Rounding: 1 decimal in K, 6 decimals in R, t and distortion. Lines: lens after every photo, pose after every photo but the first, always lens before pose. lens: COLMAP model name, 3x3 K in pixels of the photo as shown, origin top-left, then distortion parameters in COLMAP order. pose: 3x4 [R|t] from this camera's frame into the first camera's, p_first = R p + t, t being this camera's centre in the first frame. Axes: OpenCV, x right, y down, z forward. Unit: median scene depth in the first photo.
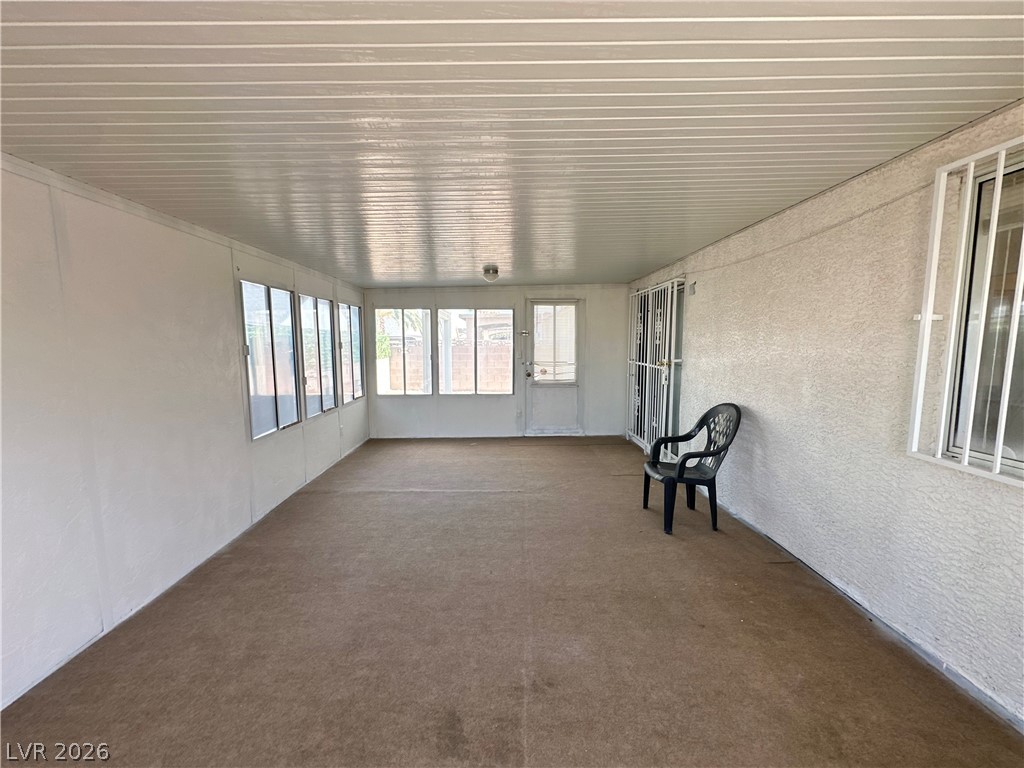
lens RADIAL K [[407.5, 0, 511.3], [0, 407.5, 385.2], [0, 0, 1]] dist [-0.005405, 0.000122]
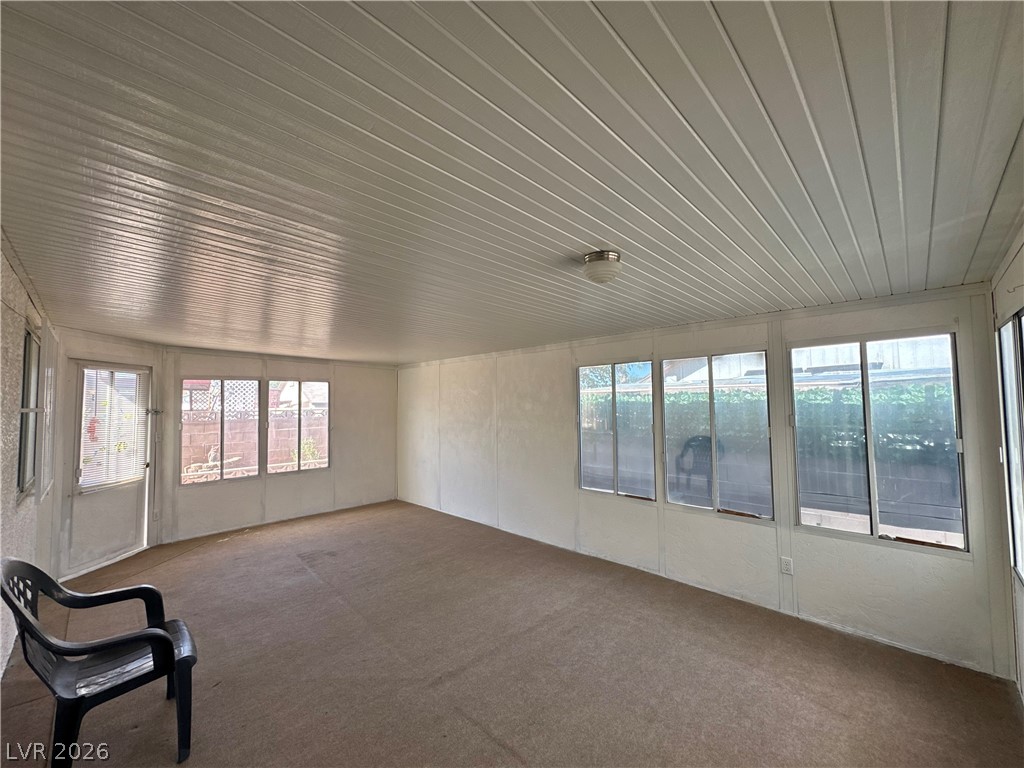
lens RADIAL K [[407.5, 0, 516.4], [0, 407.5, 386.4], [0, 0, 1]] dist [-0.005405, 0.000122]
pose [[-0.716466, -0.028761, -0.697029, 0.453088], [-0.070334, 0.997037, 0.031156, -0.226380], [0.694067, 0.071347, -0.716366, 1.881628]]
